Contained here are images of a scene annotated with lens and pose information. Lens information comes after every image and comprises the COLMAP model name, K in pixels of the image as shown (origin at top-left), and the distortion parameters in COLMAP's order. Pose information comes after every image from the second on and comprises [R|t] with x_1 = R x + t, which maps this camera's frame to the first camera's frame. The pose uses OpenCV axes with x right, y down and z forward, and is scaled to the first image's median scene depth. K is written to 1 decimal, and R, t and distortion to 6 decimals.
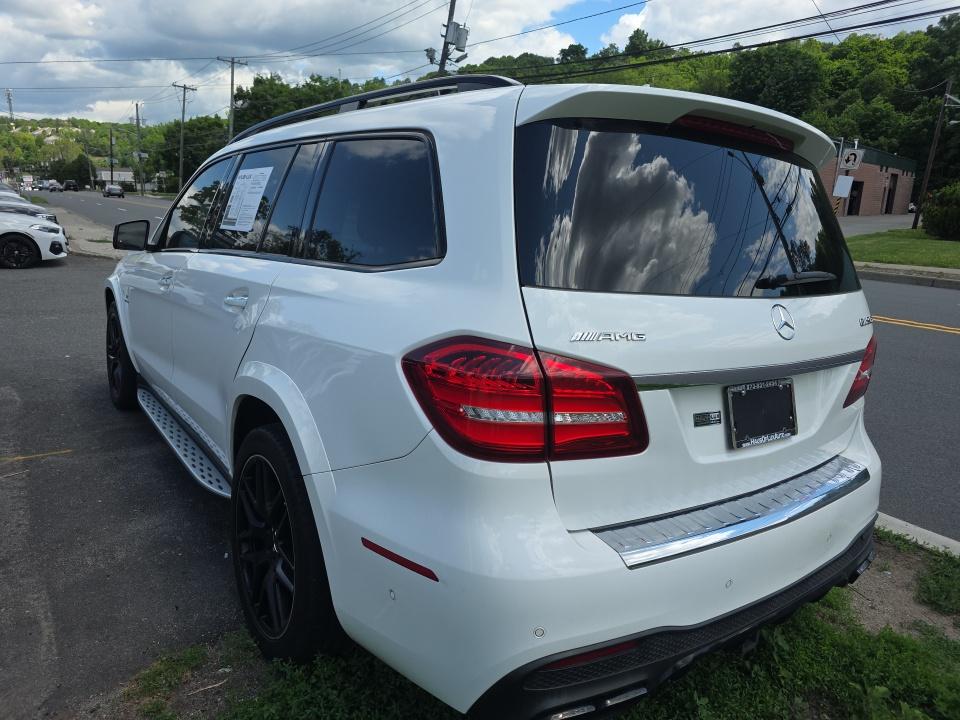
lens RADIAL K [[660.5, 0, 479.7], [0, 660.5, 352.7], [0, 0, 1]] dist [0.022635, -0.027455]
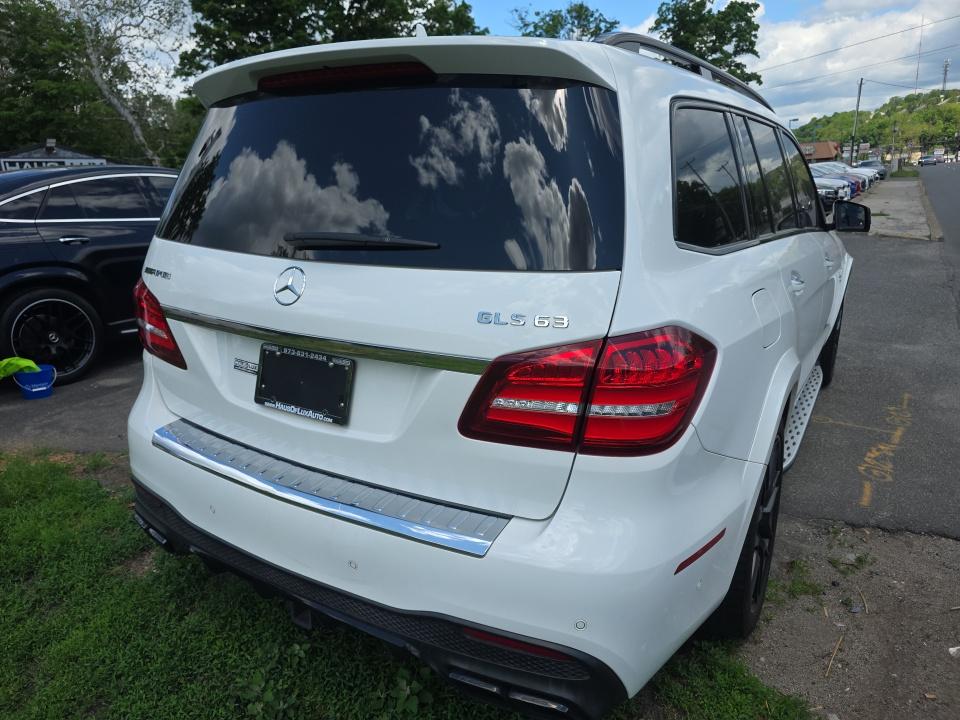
lens RADIAL K [[660.5, 0, 461.6], [0, 660.5, 368.8], [0, 0, 1]] dist [0.022635, -0.027455]
pose [[0.372084, 0.199257, -0.906560, 1.434224], [-0.145796, 0.977109, 0.154923, -0.113191], [0.916677, 0.074529, 0.392617, 0.887773]]
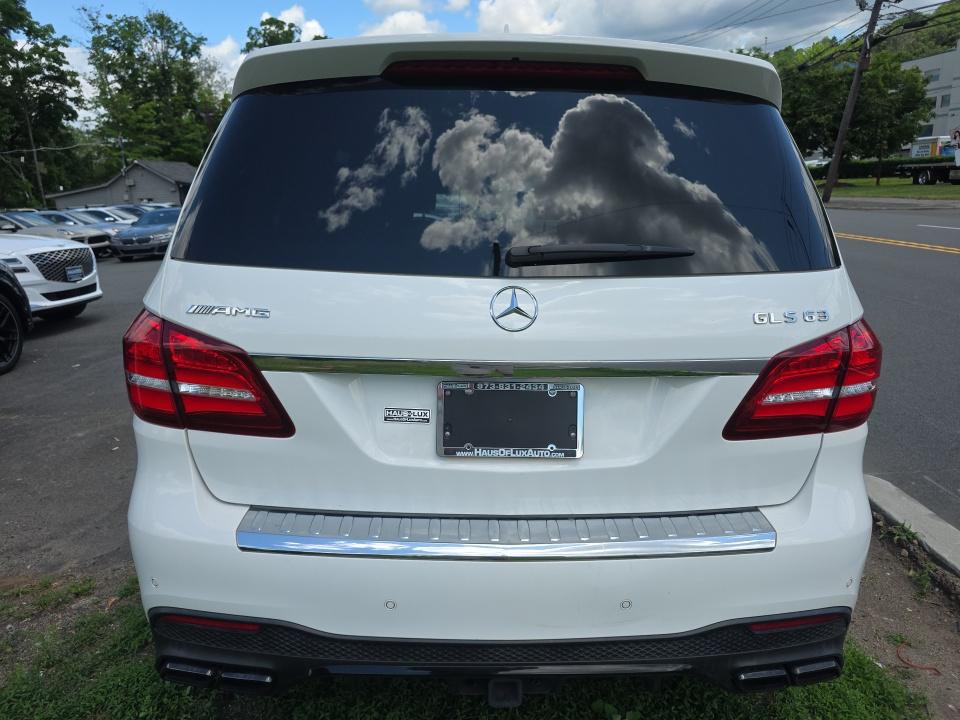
lens RADIAL K [[660.5, 0, 479.0], [0, 660.5, 367.2], [0, 0, 1]] dist [0.022635, -0.027455]
pose [[0.822523, 0.088744, -0.561765, 0.892504], [-0.065670, 0.995964, 0.061184, -0.021994], [0.564928, -0.013435, 0.825031, 0.334438]]
